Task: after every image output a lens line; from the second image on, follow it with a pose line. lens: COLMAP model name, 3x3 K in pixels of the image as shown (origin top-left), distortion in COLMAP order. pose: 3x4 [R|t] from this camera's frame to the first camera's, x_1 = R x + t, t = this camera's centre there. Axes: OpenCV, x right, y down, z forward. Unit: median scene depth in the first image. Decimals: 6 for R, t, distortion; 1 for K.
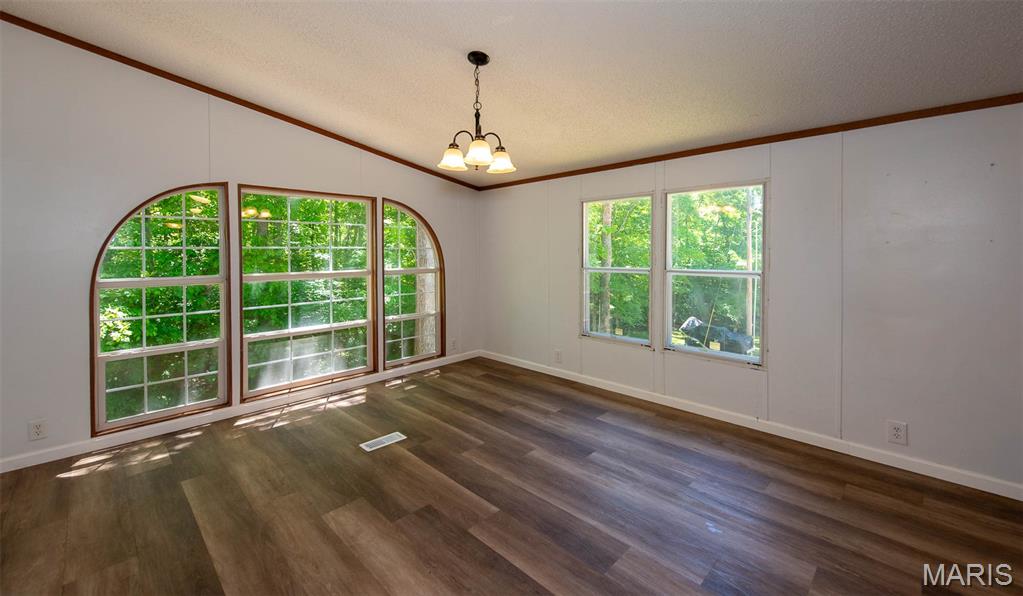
lens RADIAL K [[419.8, 0, 510.4], [0, 419.8, 308.3], [0, 0, 1]] dist [0.002149, 0.000044]
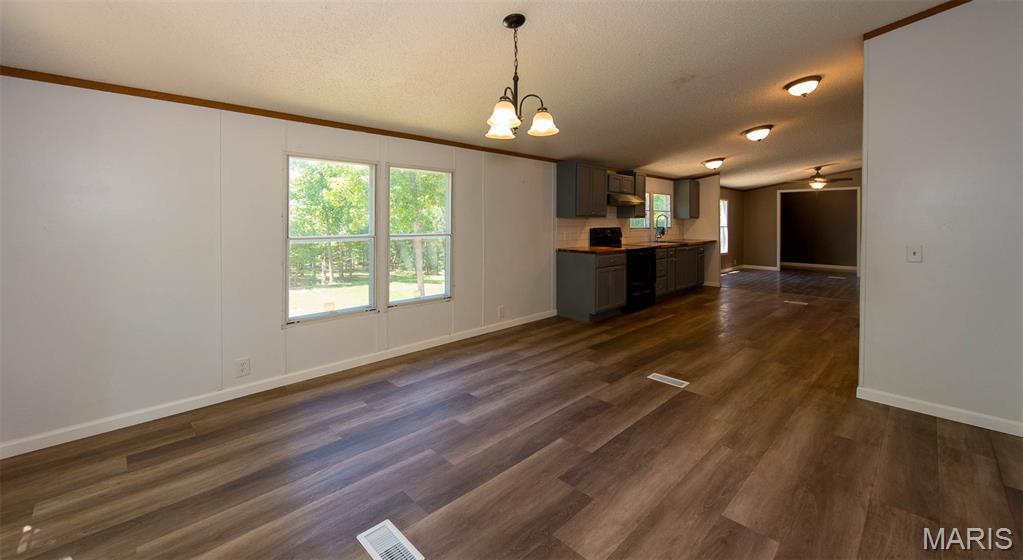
lens RADIAL K [[398.4, 0, 511.5], [0, 398.4, 280.0], [0, 0, 1]] dist [0.000744, 0.000019]
pose [[0.004330, -0.142906, 0.989727, -0.847231], [0.132366, 0.981109, 0.141082, -0.102450], [-0.991191, 0.130395, 0.023164, 0.837301]]
